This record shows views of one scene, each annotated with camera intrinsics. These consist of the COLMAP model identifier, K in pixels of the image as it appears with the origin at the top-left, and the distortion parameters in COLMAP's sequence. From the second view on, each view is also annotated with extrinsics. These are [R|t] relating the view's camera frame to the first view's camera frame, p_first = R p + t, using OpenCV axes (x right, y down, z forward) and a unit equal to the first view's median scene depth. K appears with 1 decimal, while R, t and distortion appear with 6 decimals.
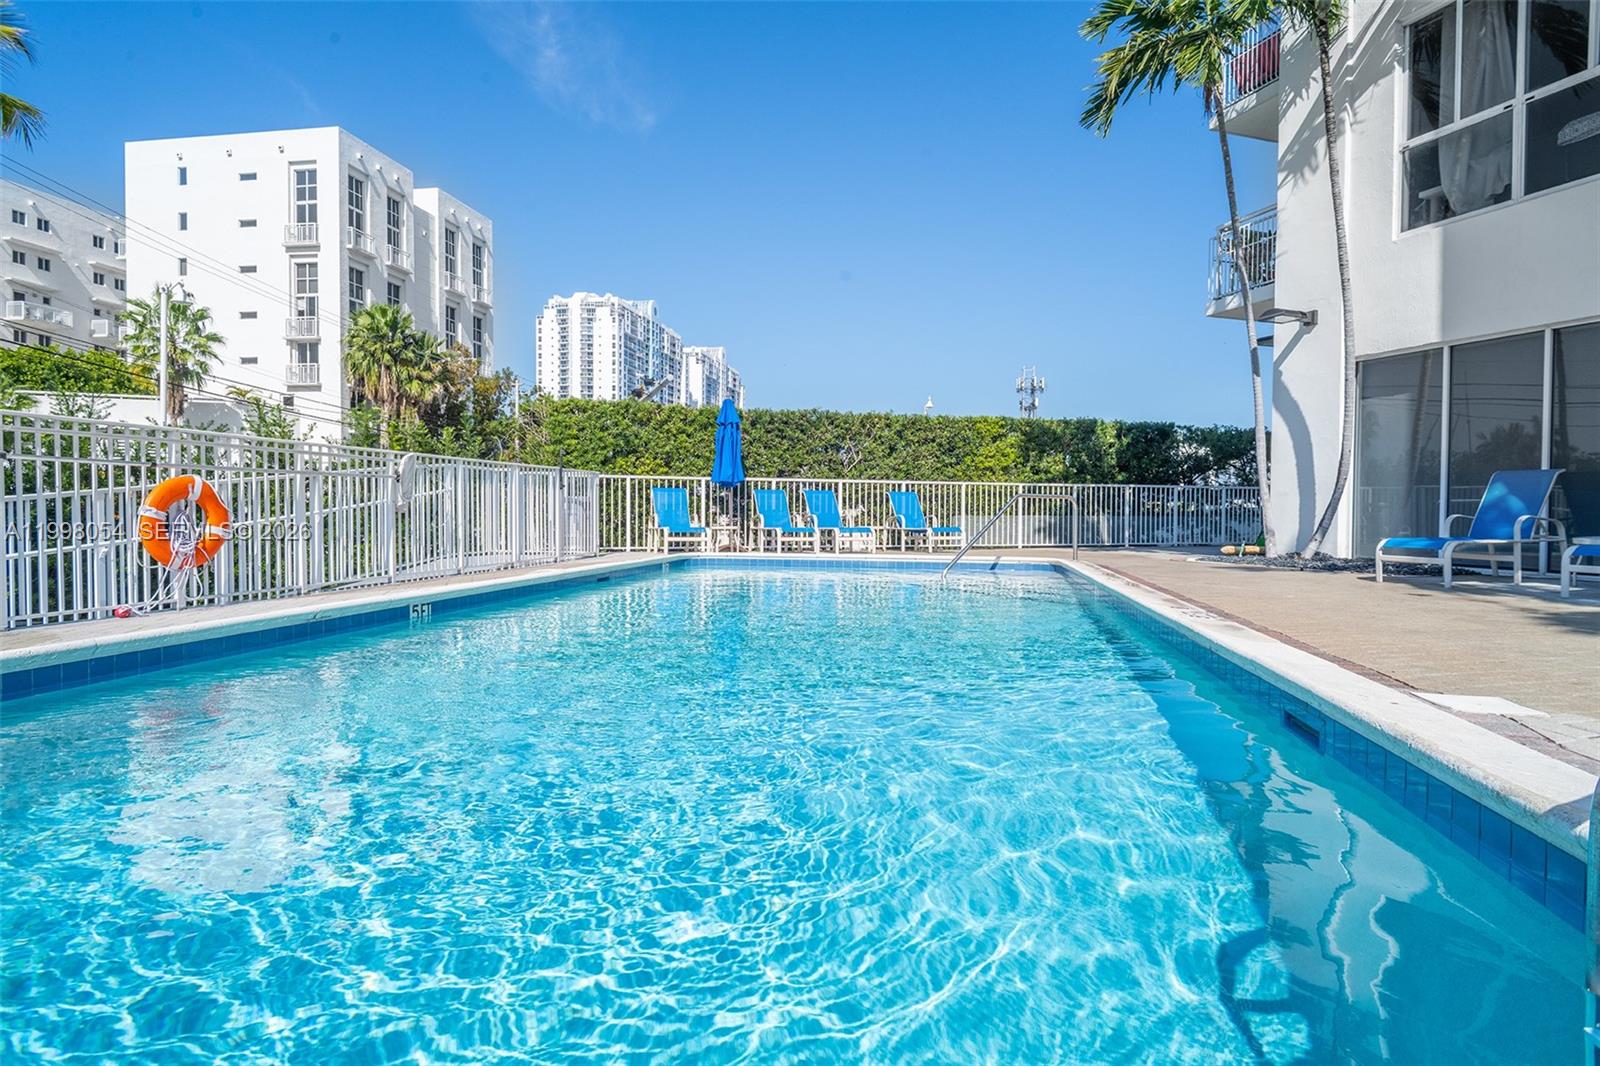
lens RADIAL K [[858.0, 0, 800.0], [0, 858.0, 533.0], [0, 0, 1]] dist [0.002896, -0.010373]
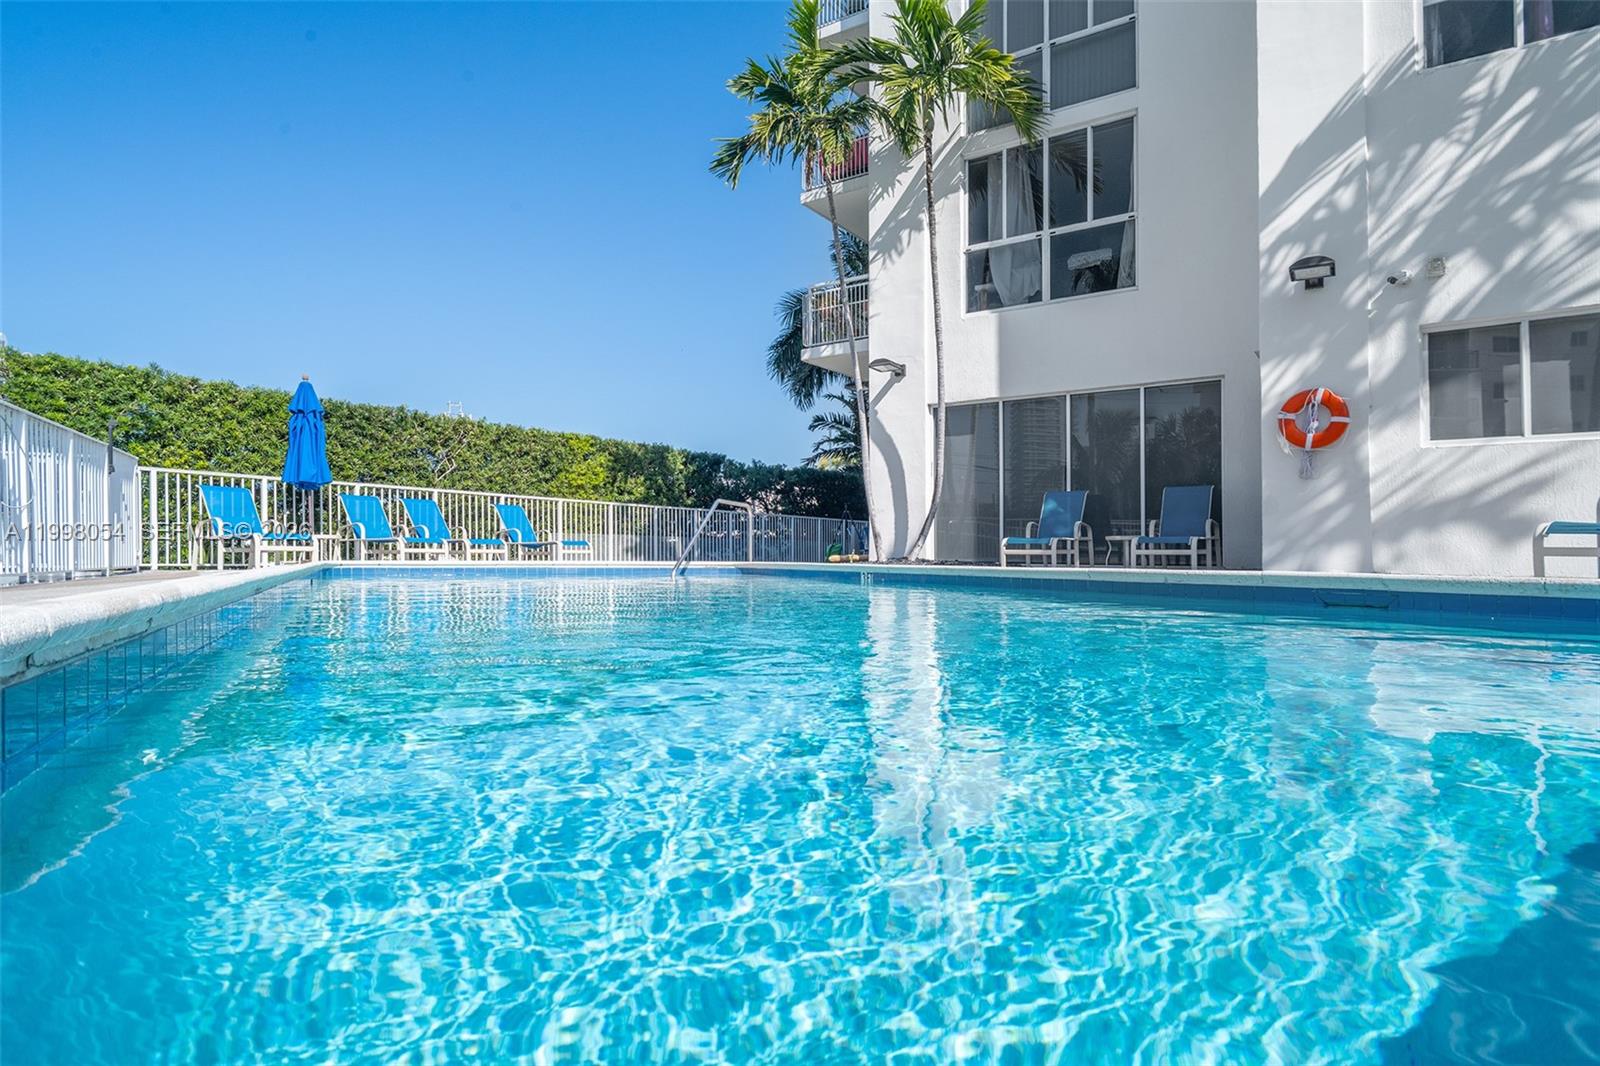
lens RADIAL K [[858.0, 0, 800.0], [0, 858.0, 533.0], [0, 0, 1]] dist [0.002896, -0.010373]
pose [[0.803994, 0.017775, 0.594372, -0.184765], [0.010632, 0.998964, -0.044255, 0.028186], [-0.594543, 0.041900, 0.802971, 0.068055]]
